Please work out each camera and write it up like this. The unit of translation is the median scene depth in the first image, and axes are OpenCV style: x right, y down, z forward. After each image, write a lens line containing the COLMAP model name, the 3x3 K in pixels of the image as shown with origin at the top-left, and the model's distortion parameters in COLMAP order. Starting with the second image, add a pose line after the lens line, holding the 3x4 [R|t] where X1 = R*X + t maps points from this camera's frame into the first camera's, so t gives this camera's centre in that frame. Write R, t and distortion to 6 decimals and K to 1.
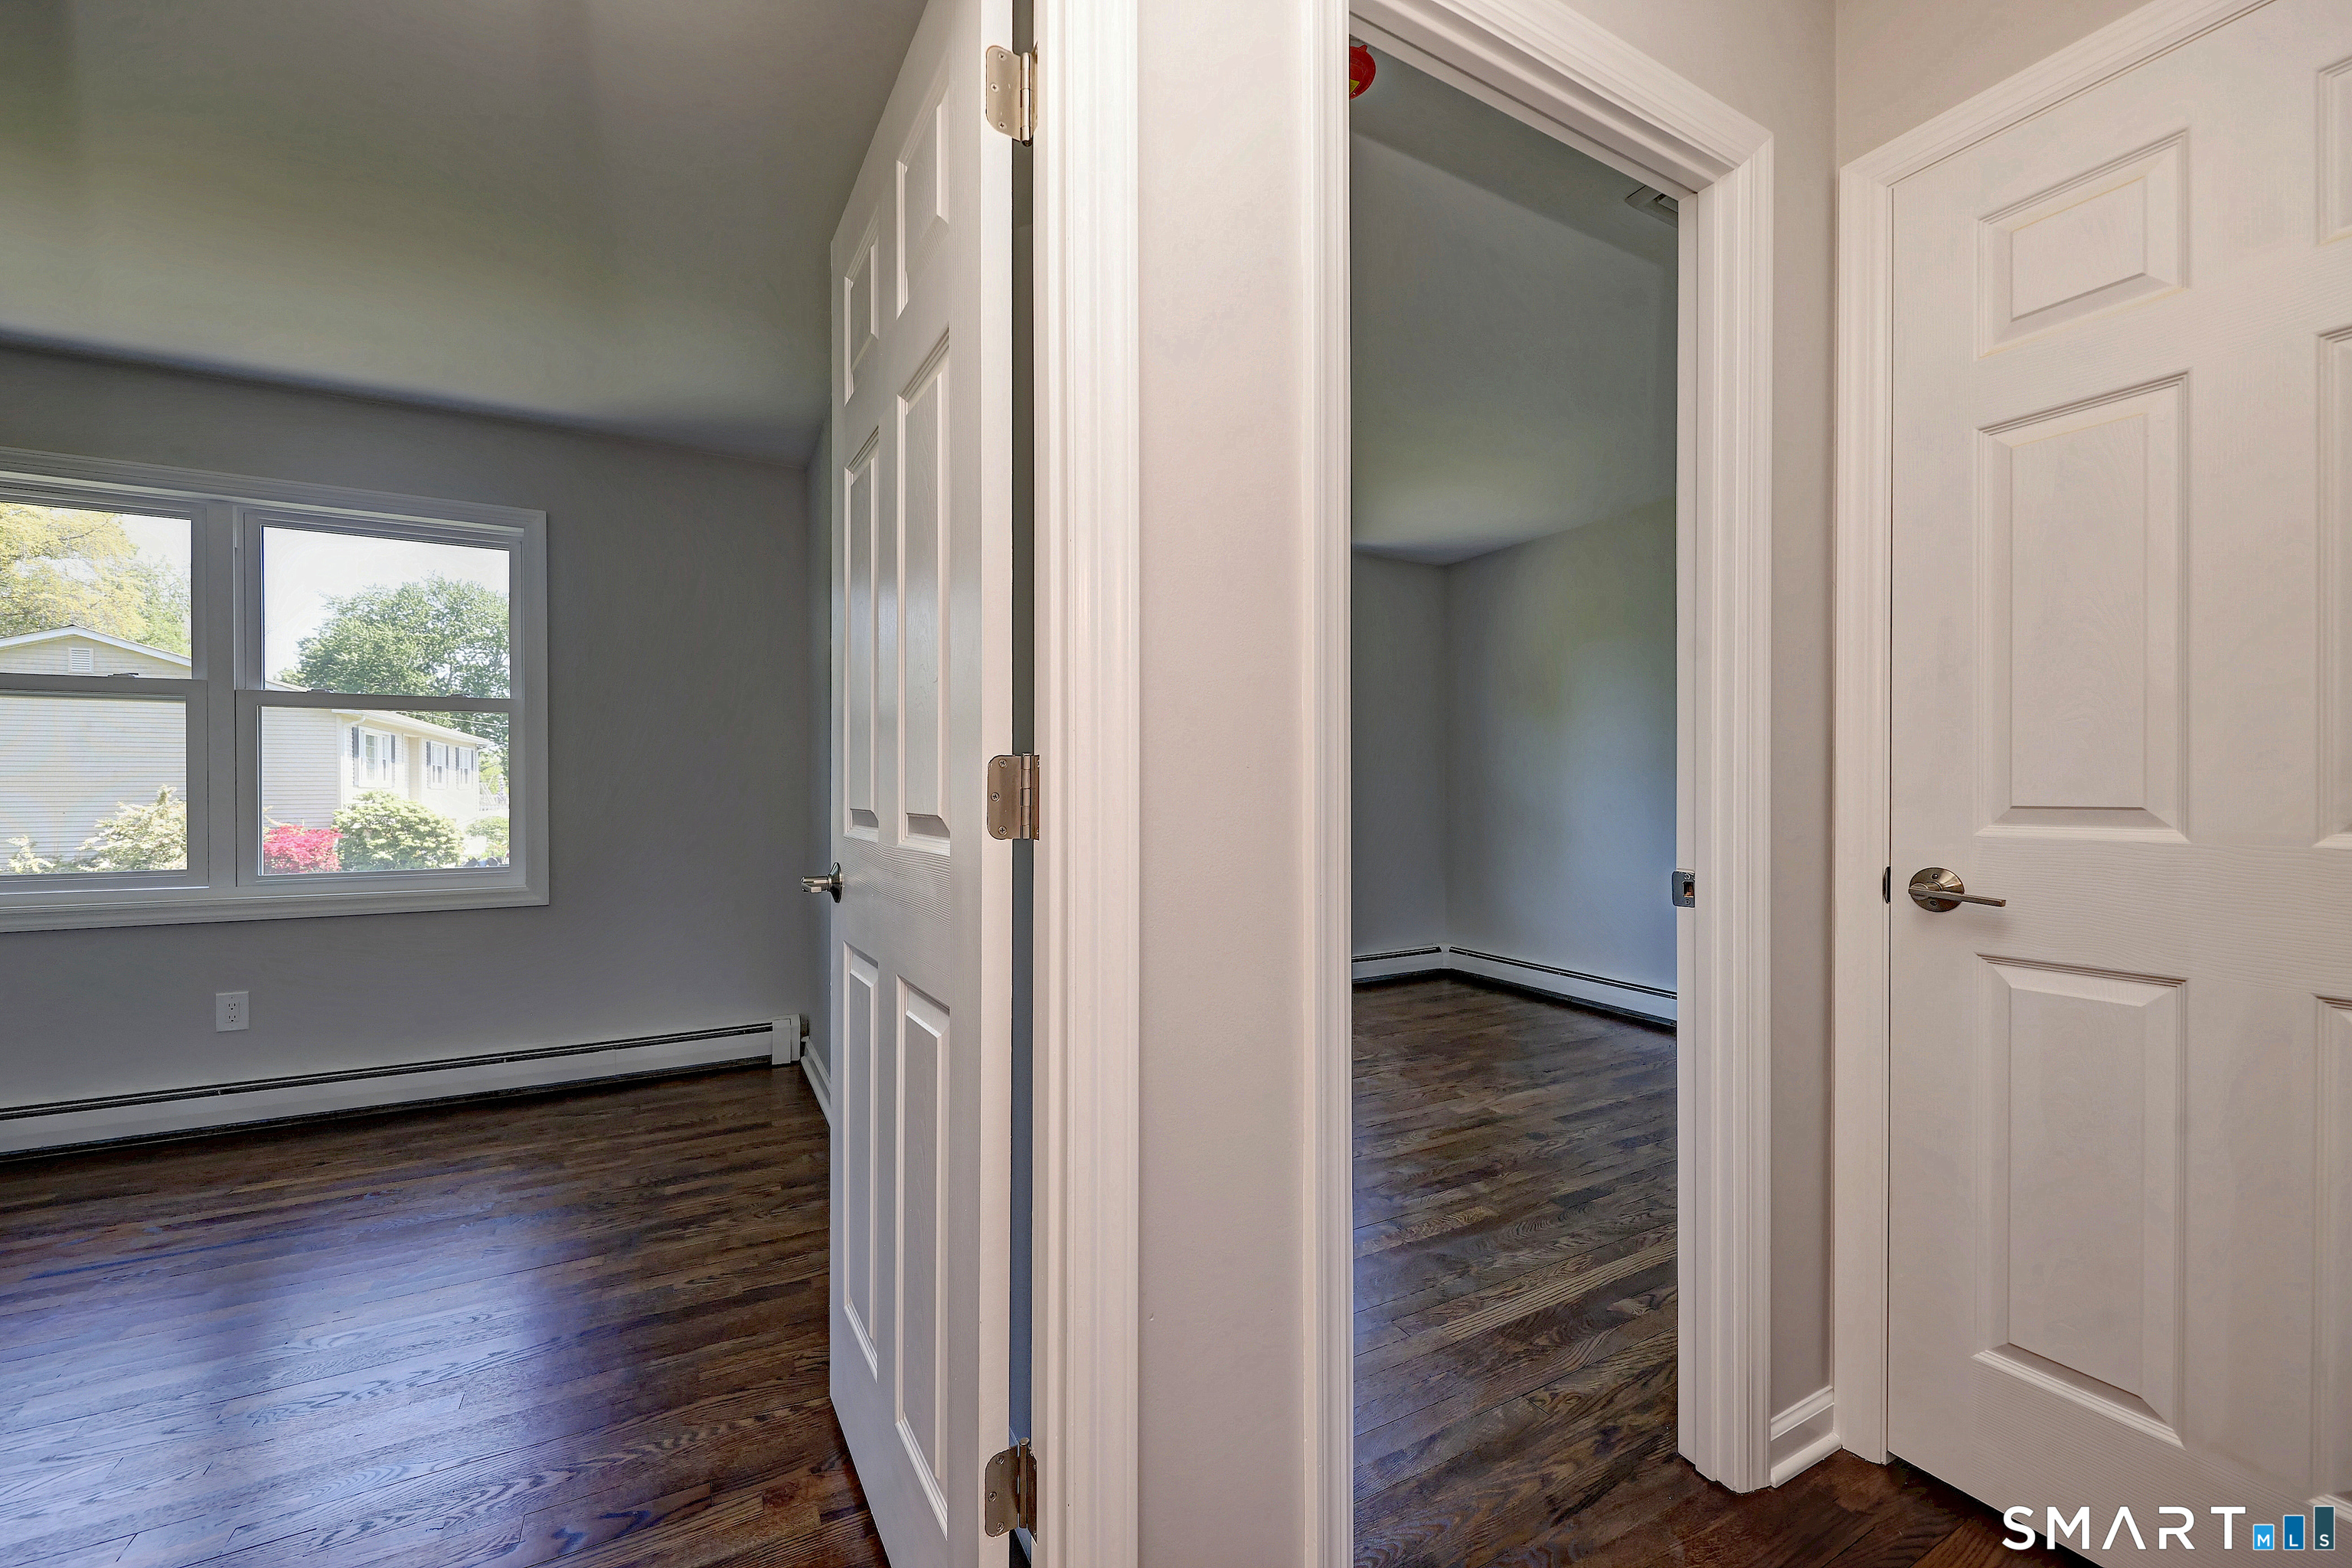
lens RADIAL K [[937.6, 0, 1183.1], [0, 937.6, 787.0], [0, 0, 1]] dist [0.007305, -0.004027]
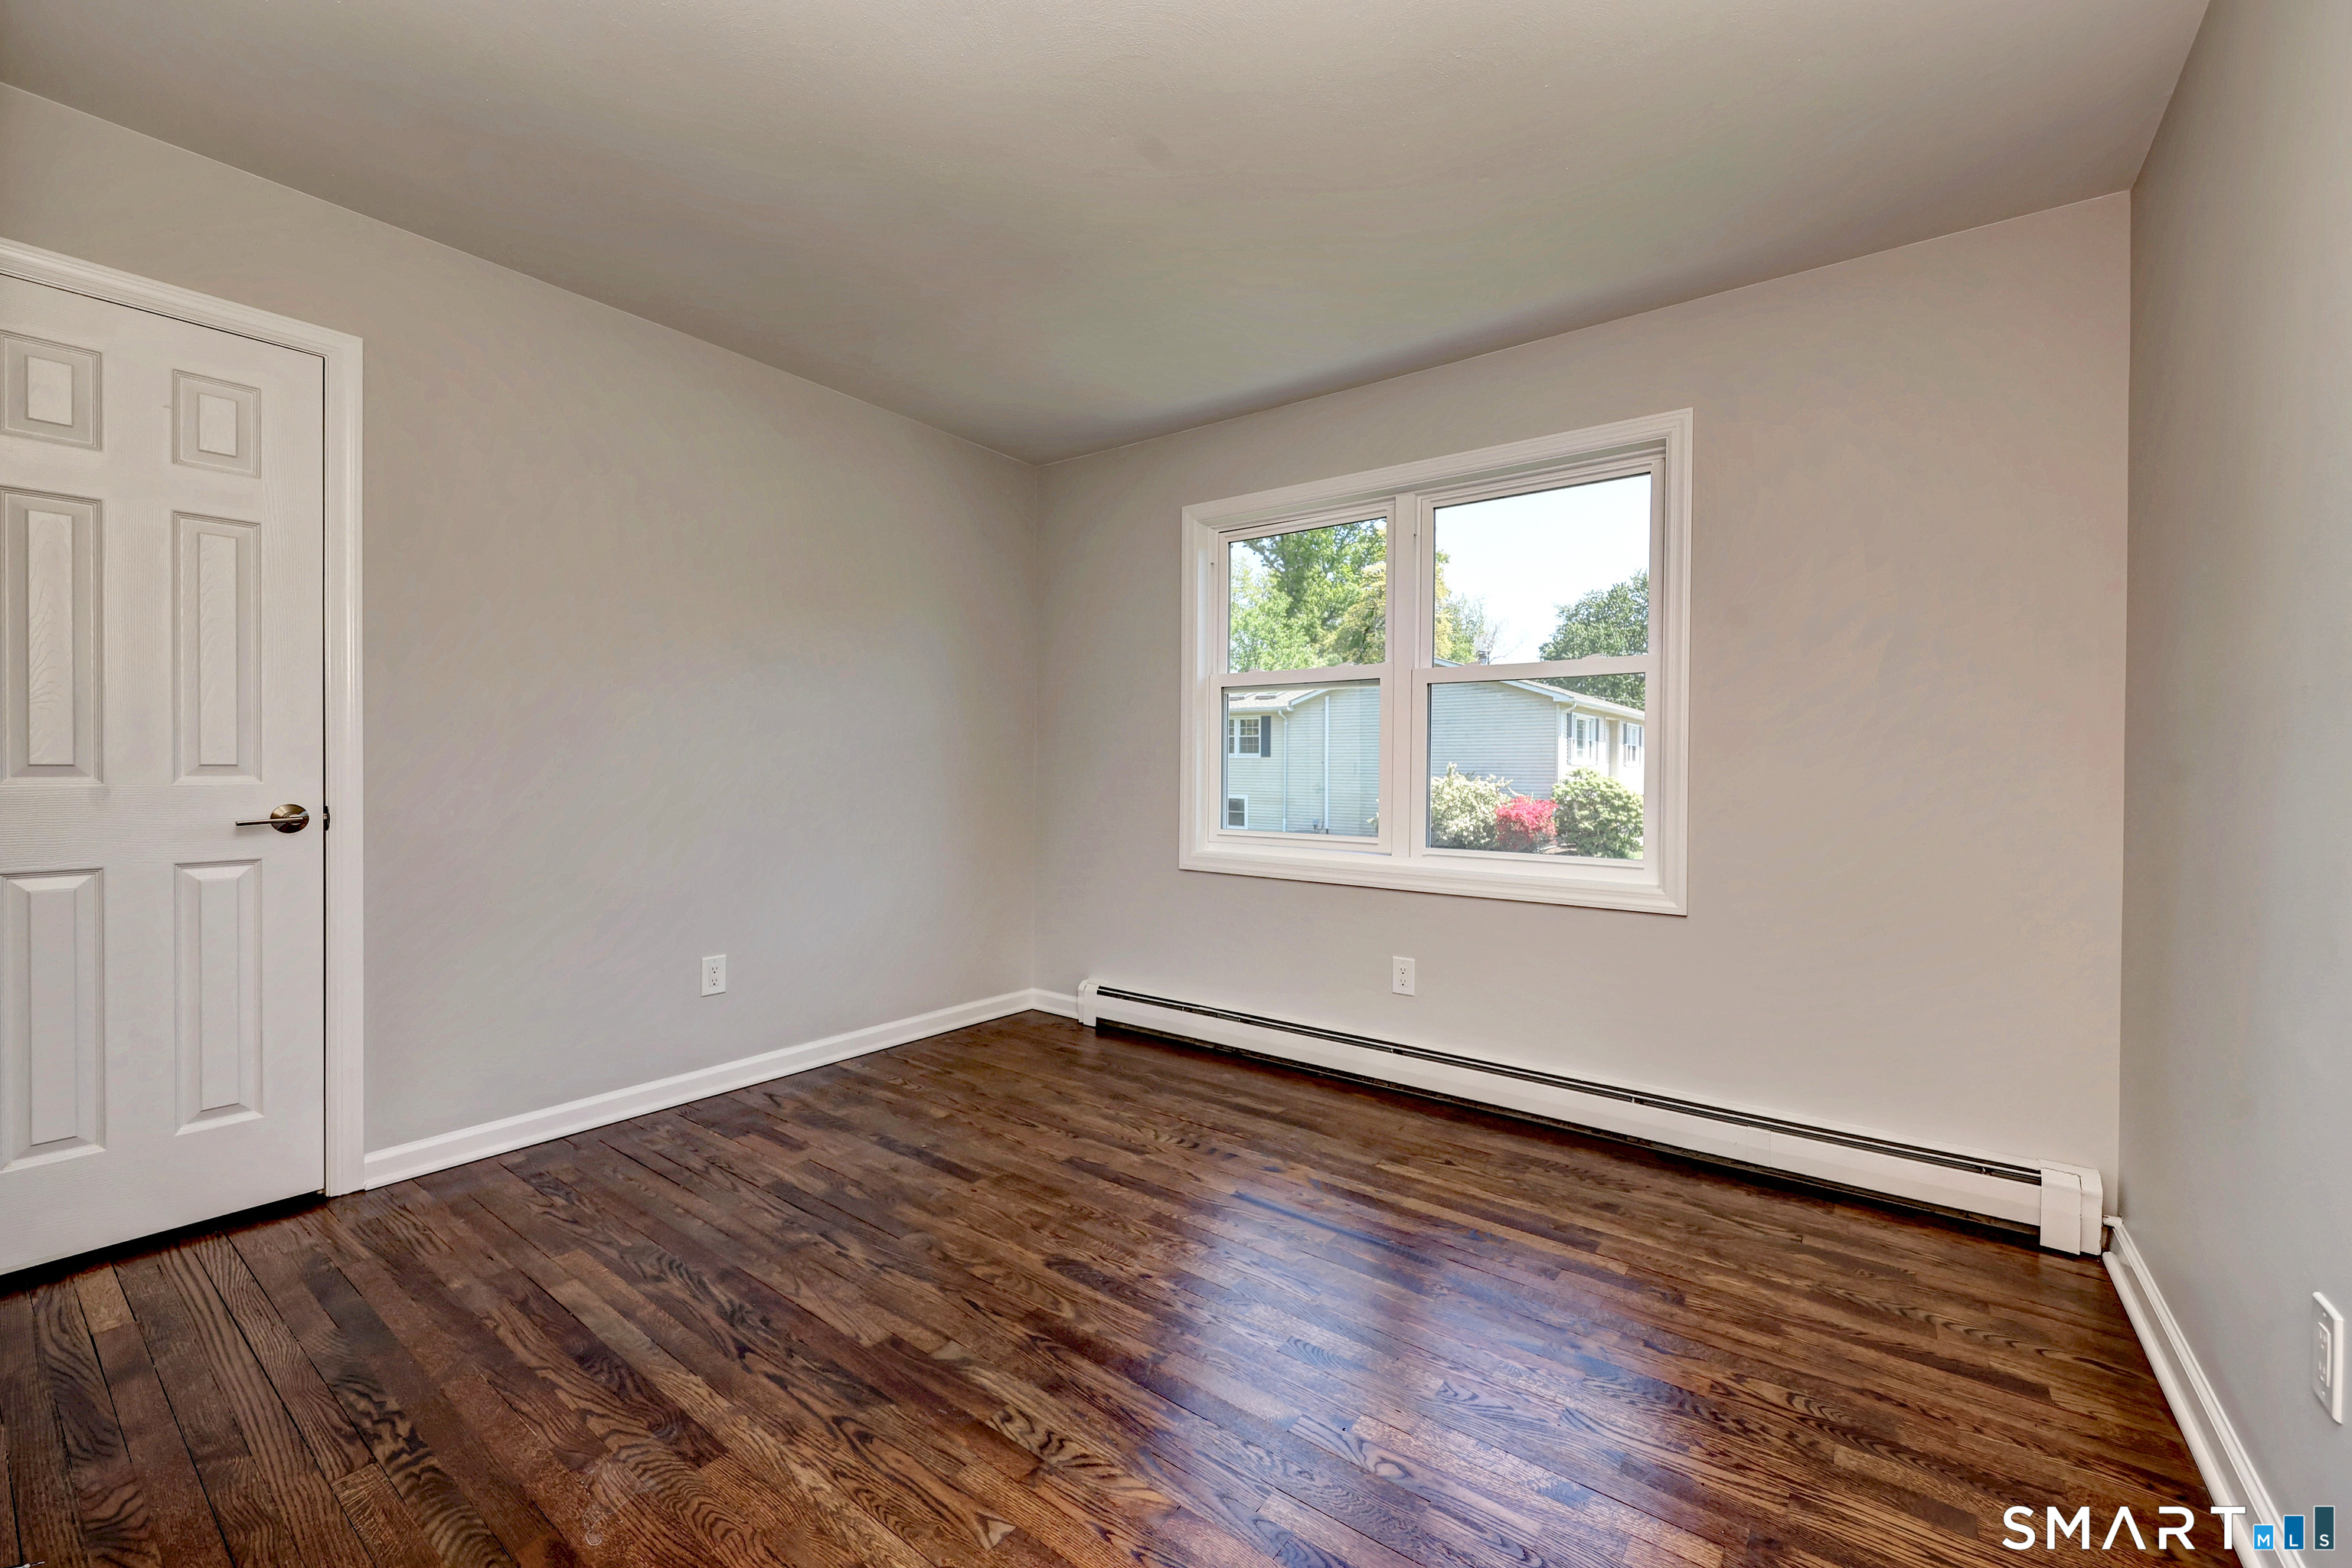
lens RADIAL K [[937.6, 0, 1181.2], [0, 937.6, 775.8], [0, 0, 1]] dist [0.007305, -0.004027]
pose [[0.427415, 0.017026, -0.903895, -0.141240], [-0.008126, 0.999855, 0.014991, 0.001287], [0.904019, 0.000937, 0.427491, 0.265728]]
